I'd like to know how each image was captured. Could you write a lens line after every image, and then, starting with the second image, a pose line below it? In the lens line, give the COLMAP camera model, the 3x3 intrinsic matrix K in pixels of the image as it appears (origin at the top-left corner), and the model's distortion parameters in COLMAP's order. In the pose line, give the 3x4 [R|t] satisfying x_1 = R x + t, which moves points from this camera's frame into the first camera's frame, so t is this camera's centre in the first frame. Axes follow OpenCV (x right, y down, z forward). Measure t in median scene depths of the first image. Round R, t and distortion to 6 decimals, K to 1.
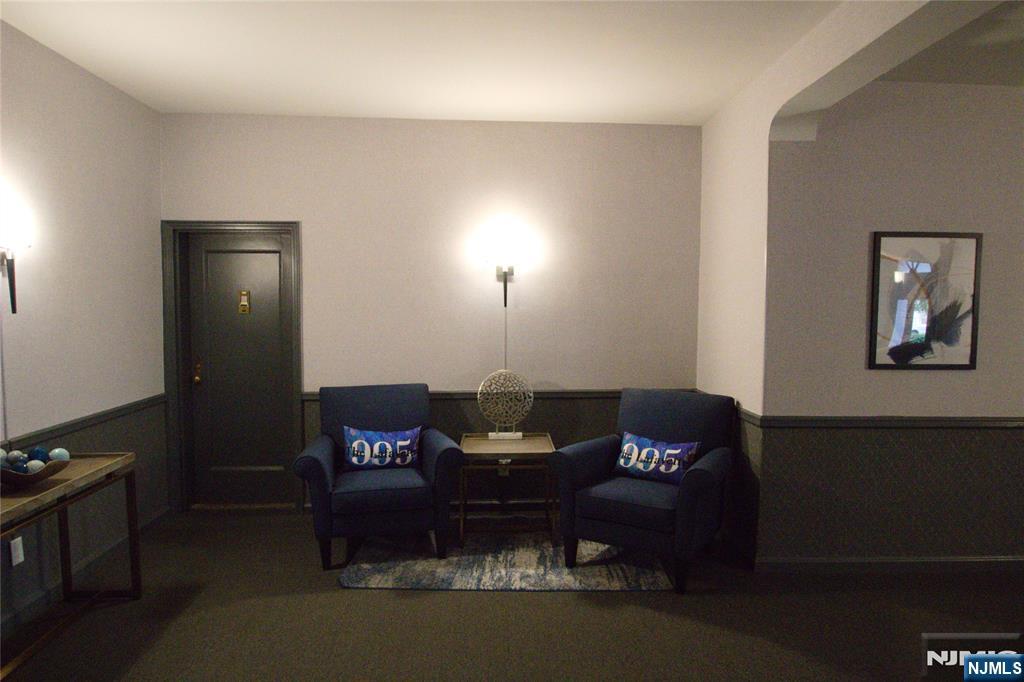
lens RADIAL K [[685.7, 0, 512.0], [0, 685.7, 341.0], [0, 0, 1]] dist [-0.028270, 0.003276]
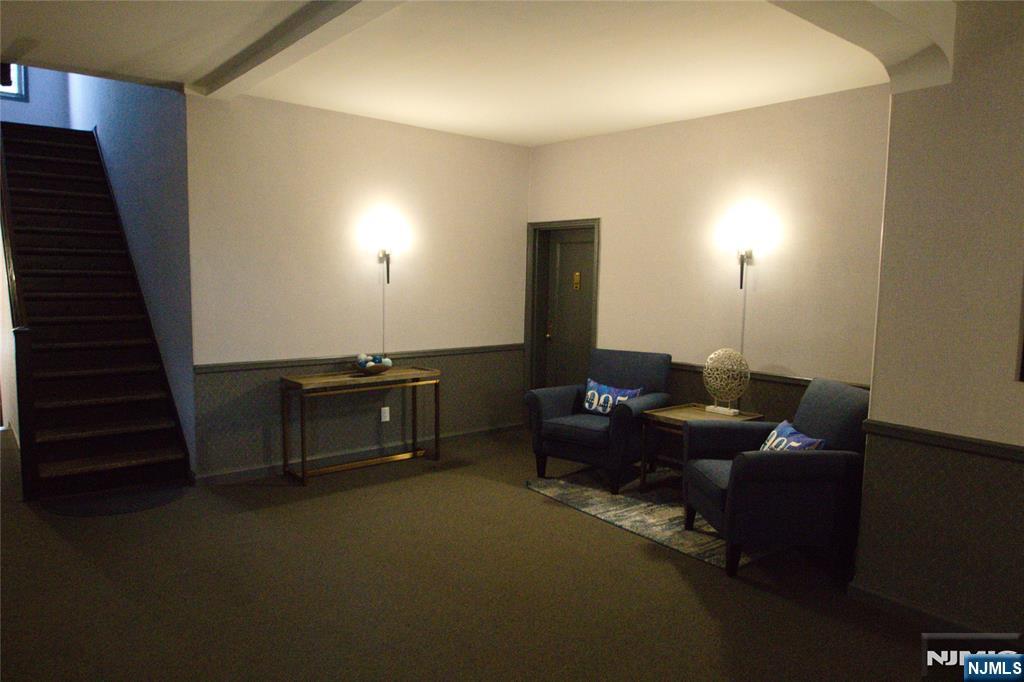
lens RADIAL K [[685.7, 0, 512.0], [0, 685.7, 341.0], [0, 0, 1]] dist [-0.028270, 0.003276]
pose [[0.603598, 0.081254, -0.793137, 0.741395], [-0.064023, 0.996520, 0.053367, -0.005173], [0.794714, 0.018567, 0.606700, 0.118698]]
